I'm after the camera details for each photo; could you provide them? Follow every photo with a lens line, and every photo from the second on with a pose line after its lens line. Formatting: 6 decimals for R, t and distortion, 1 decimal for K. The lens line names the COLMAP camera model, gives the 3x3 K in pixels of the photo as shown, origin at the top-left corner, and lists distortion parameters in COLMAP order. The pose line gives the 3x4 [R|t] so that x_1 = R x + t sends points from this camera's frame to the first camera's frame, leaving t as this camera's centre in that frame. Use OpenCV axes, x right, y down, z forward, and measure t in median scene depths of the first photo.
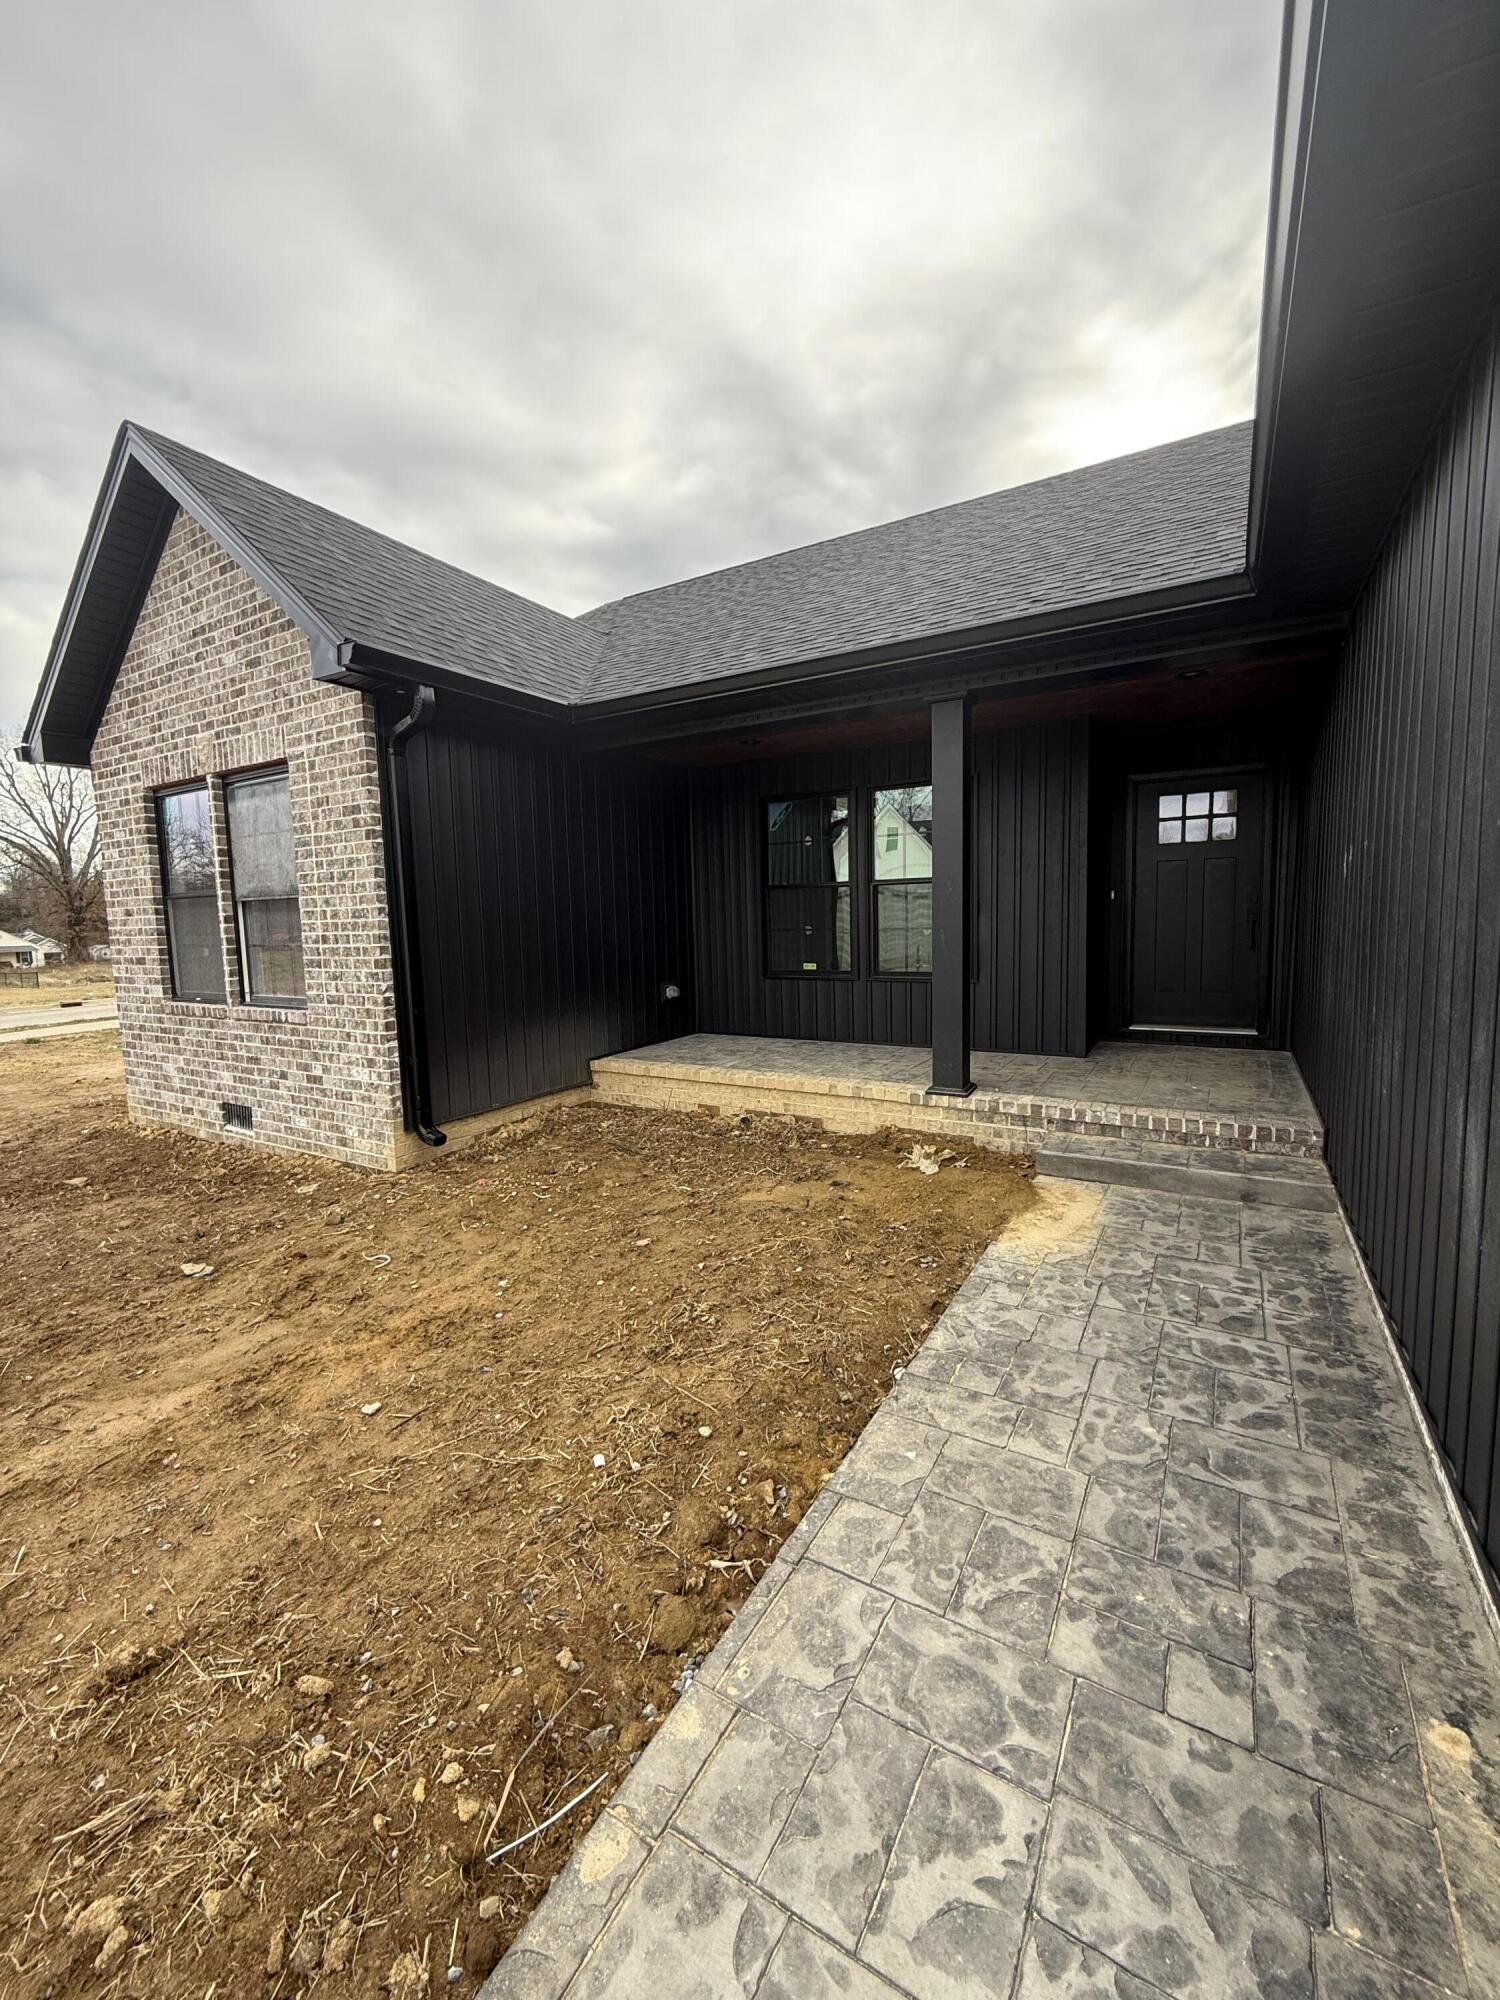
lens RADIAL K [[801.1, 0, 743.4], [0, 801.1, 993.2], [0, 0, 1]] dist [0.001134, 0.000882]
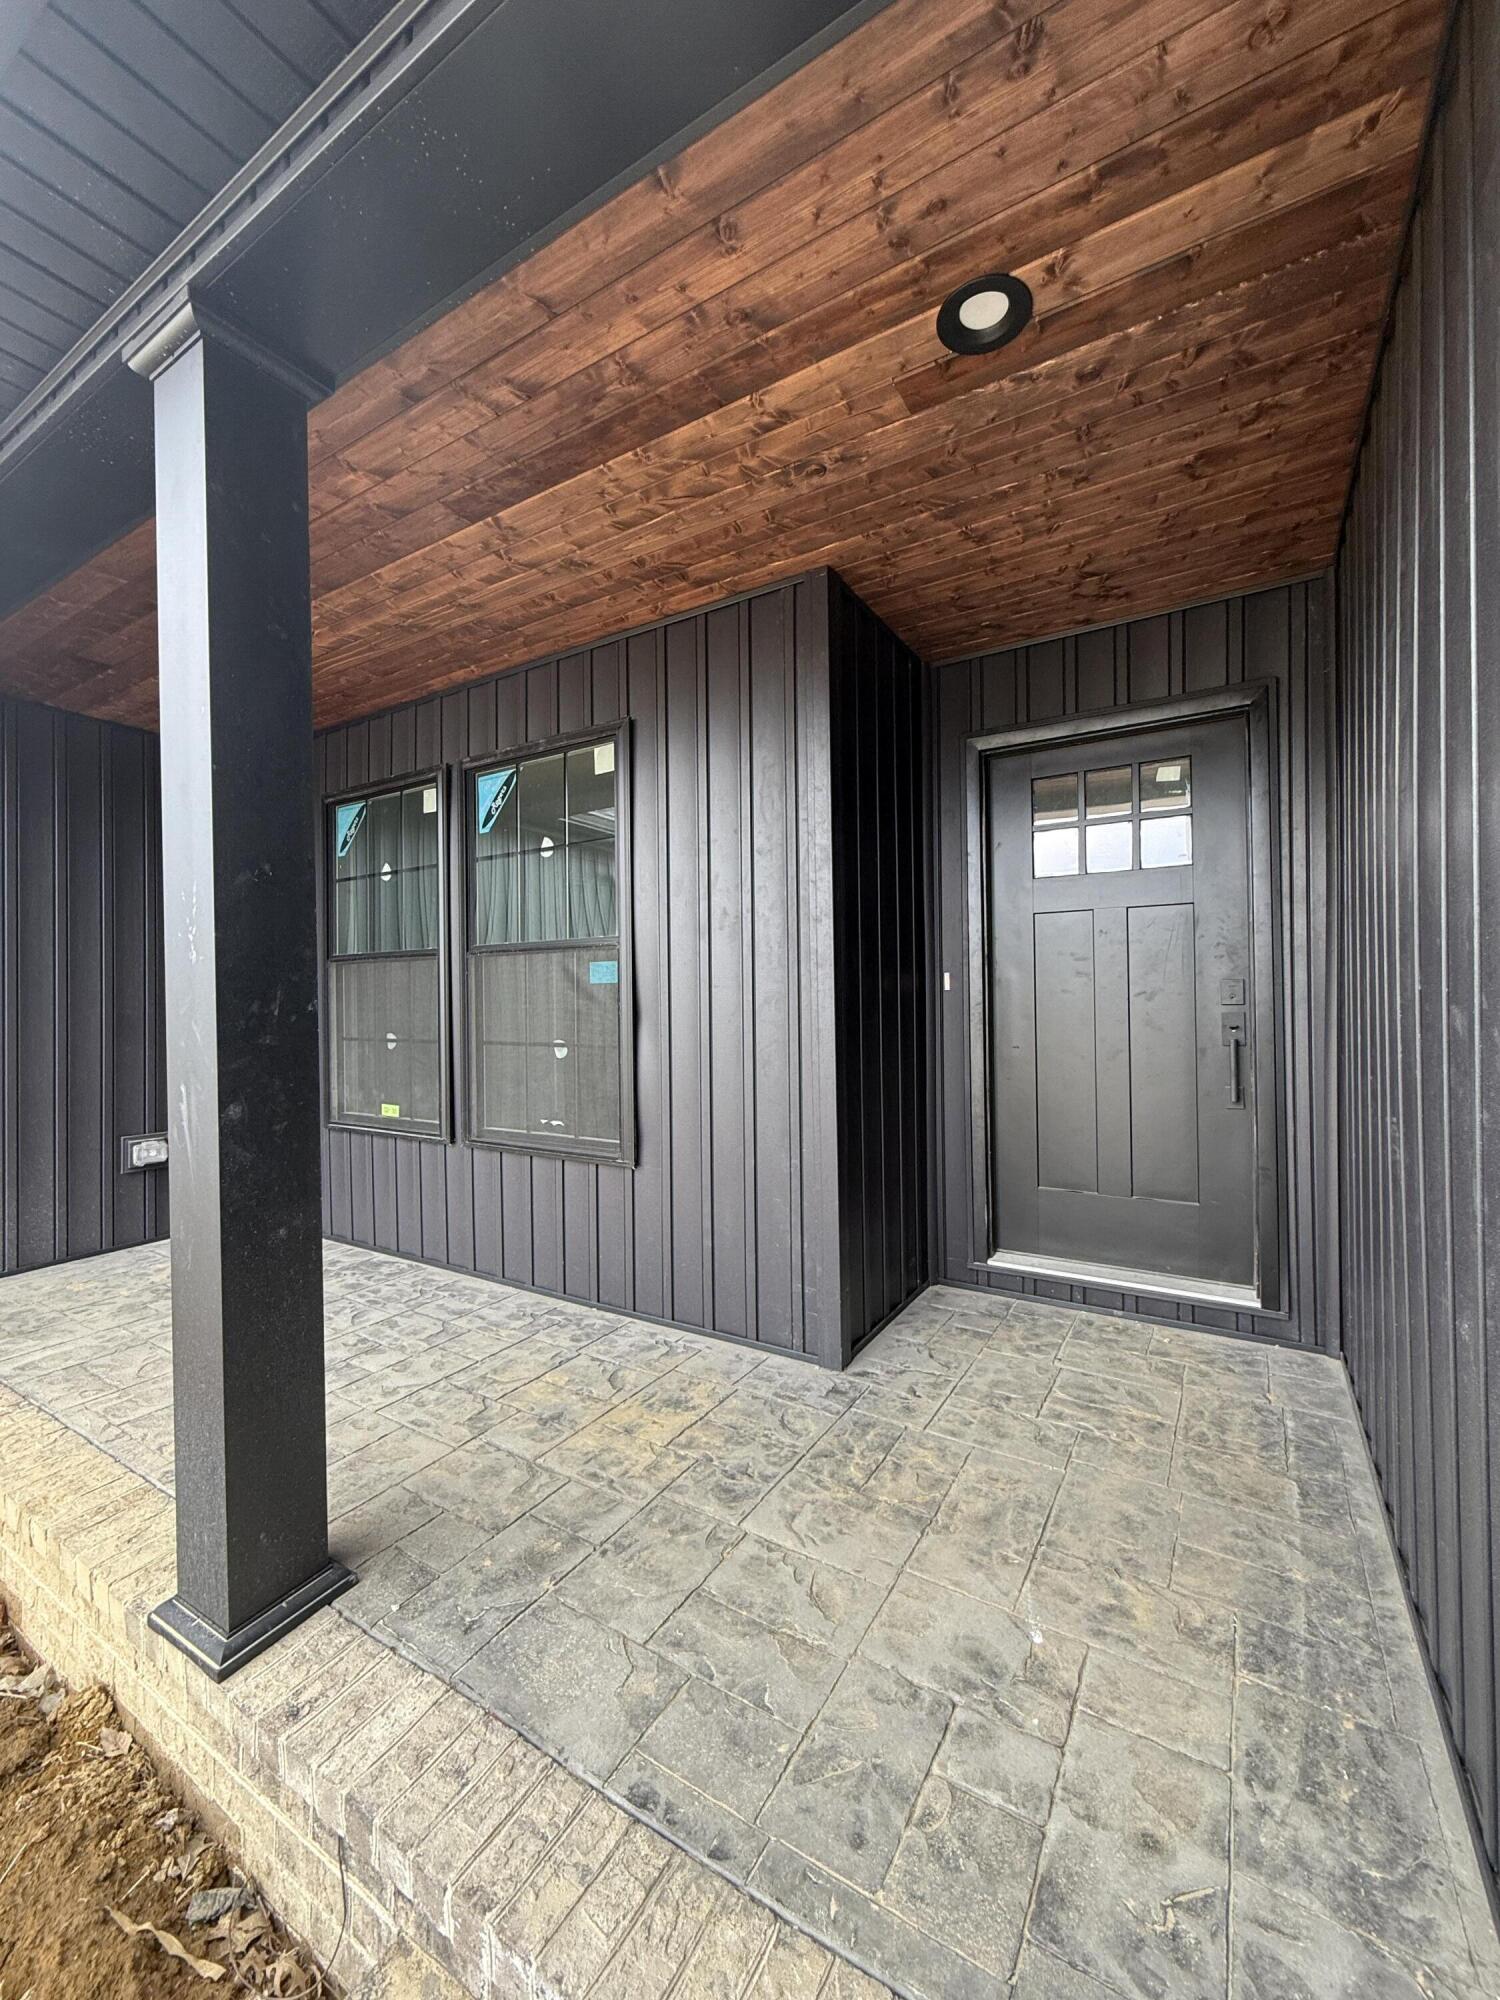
lens RADIAL K [[801.1, 0, 739.7], [0, 801.1, 993.3], [0, 0, 1]] dist [0.001134, 0.000882]
pose [[0.999884, 0.011845, -0.009606, 0.351185], [-0.012662, 0.995862, -0.089996, -0.072268], [0.008500, 0.090107, 0.995896, 0.531375]]
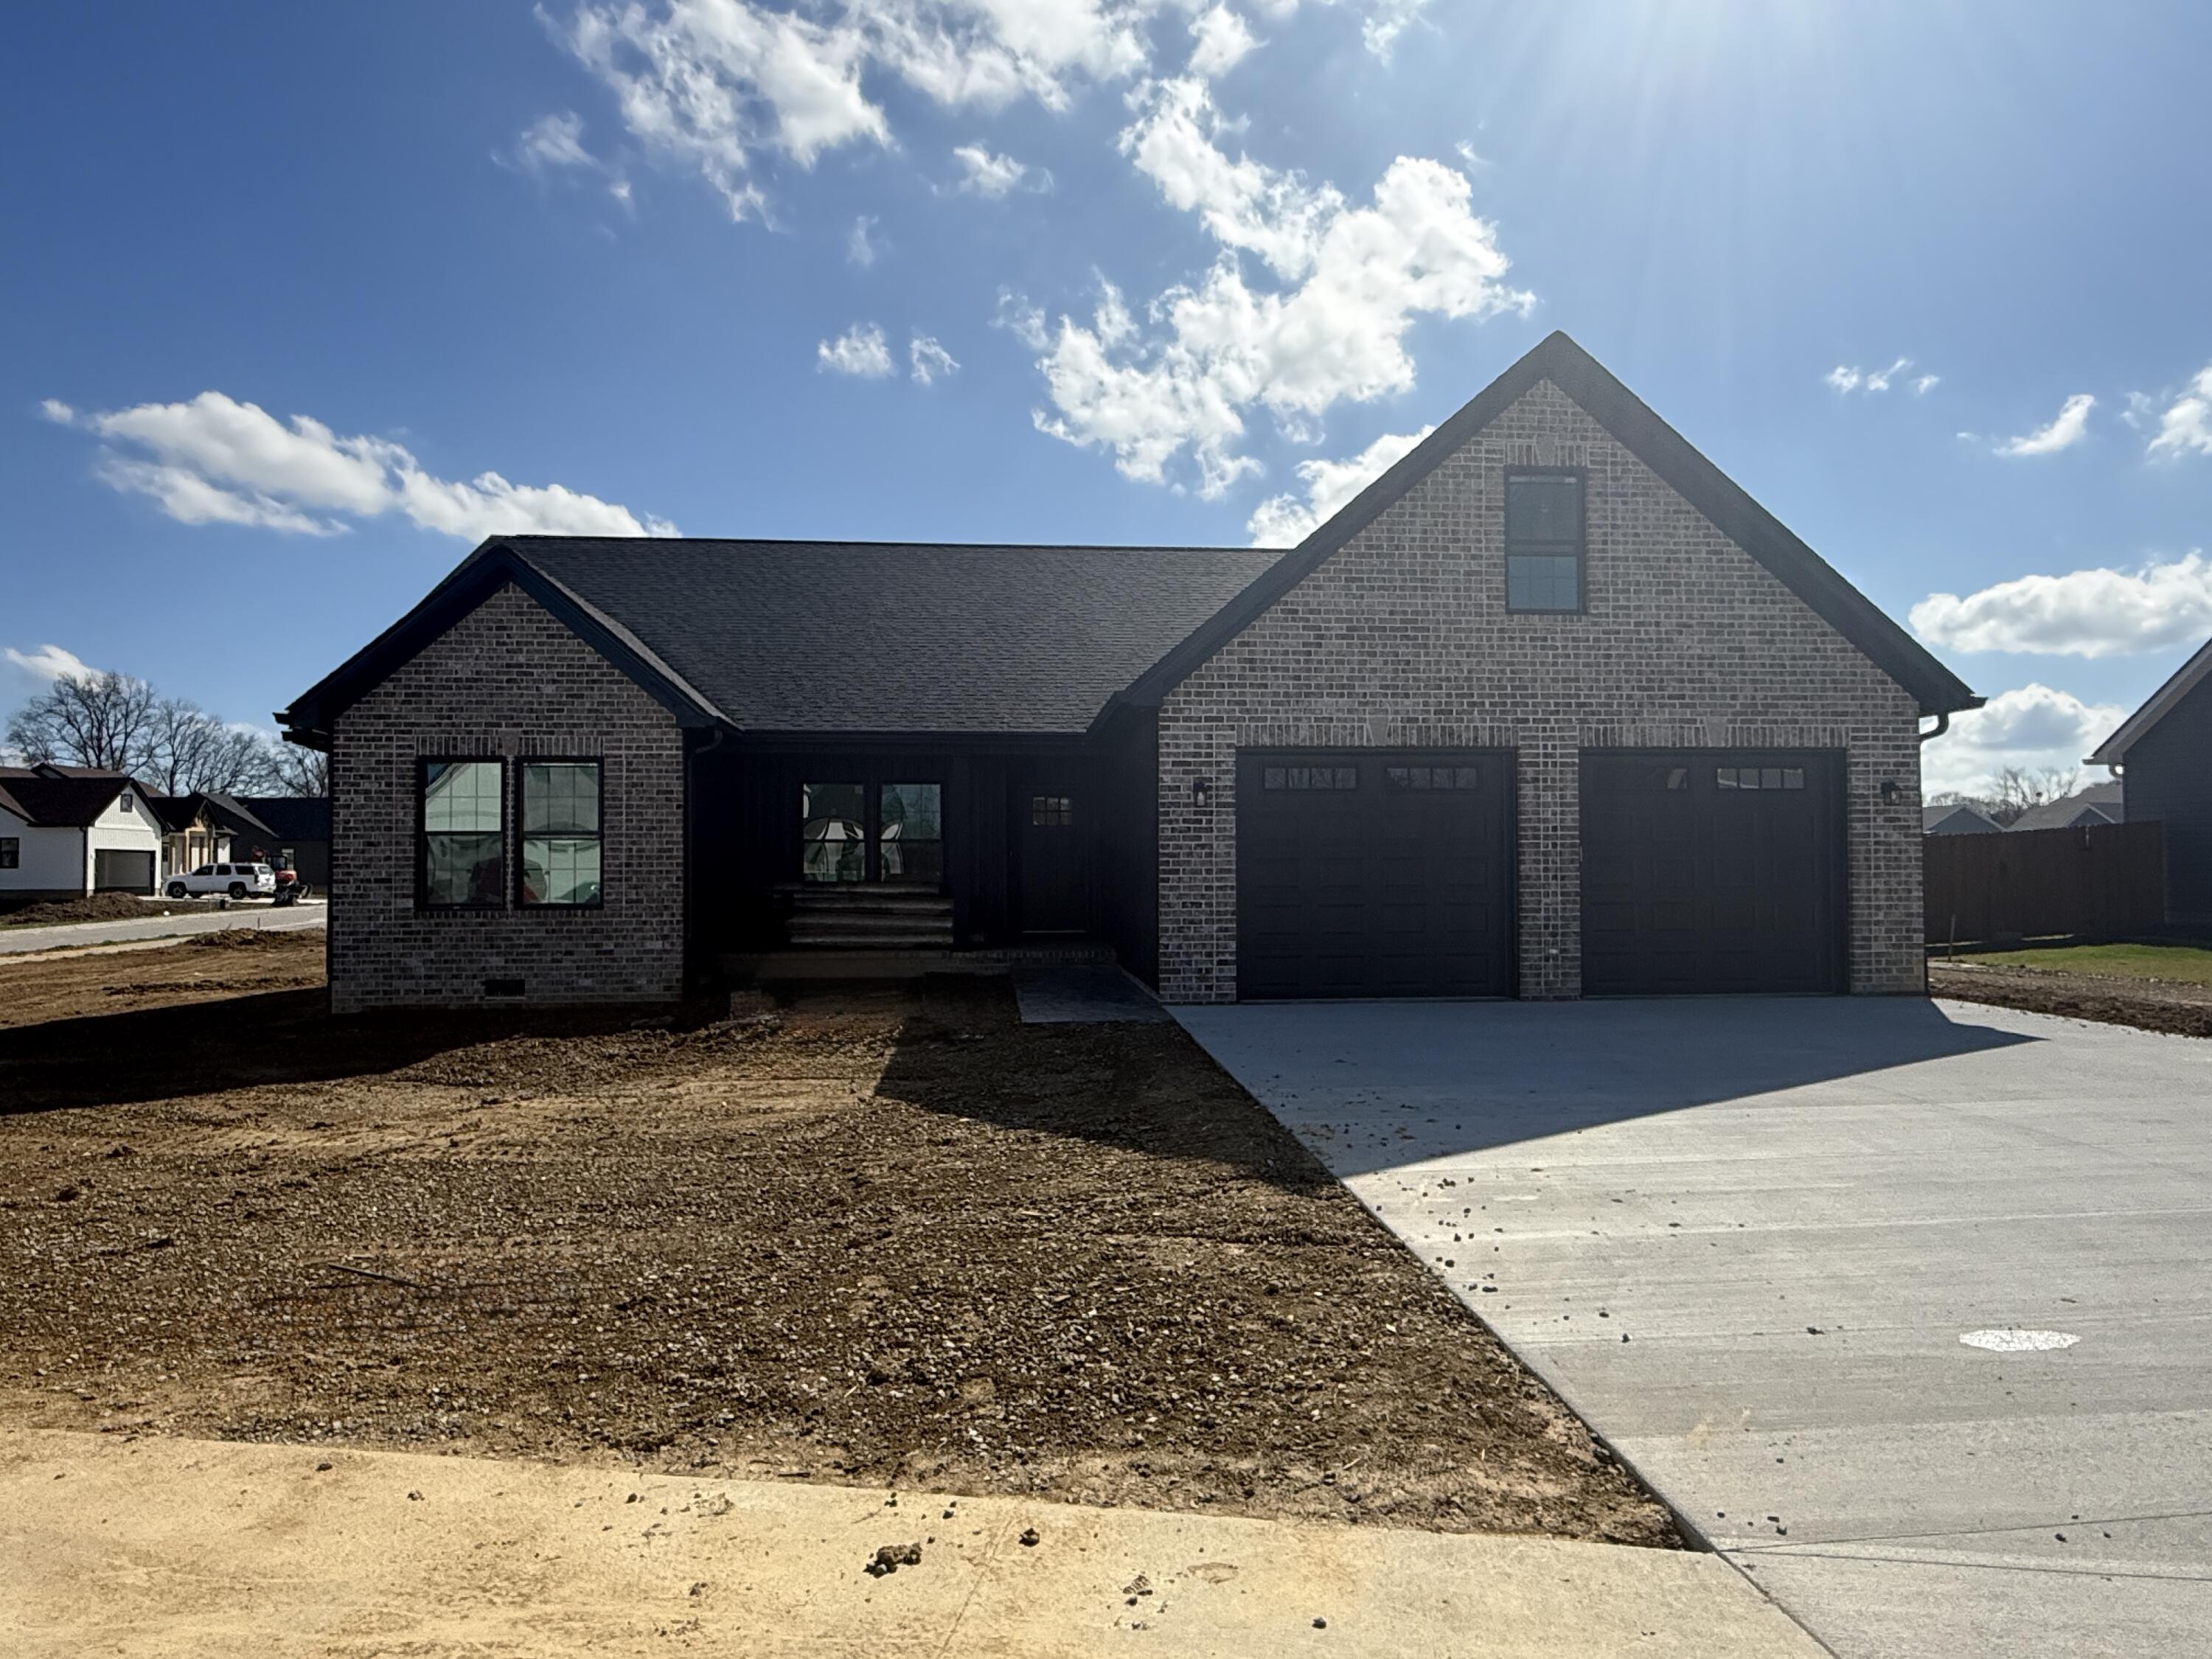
lens RADIAL K [[1416.9, 0, 1108.7], [0, 1416.9, 830.2], [0, 0, 1]] dist [-0.000114, -0.000003]
pose [[0.817479, 0.040391, 0.574541, -1.401058], [0.040947, 0.990938, -0.127926, 0.279538], [-0.574501, 0.128103, 0.808417, -1.968827]]
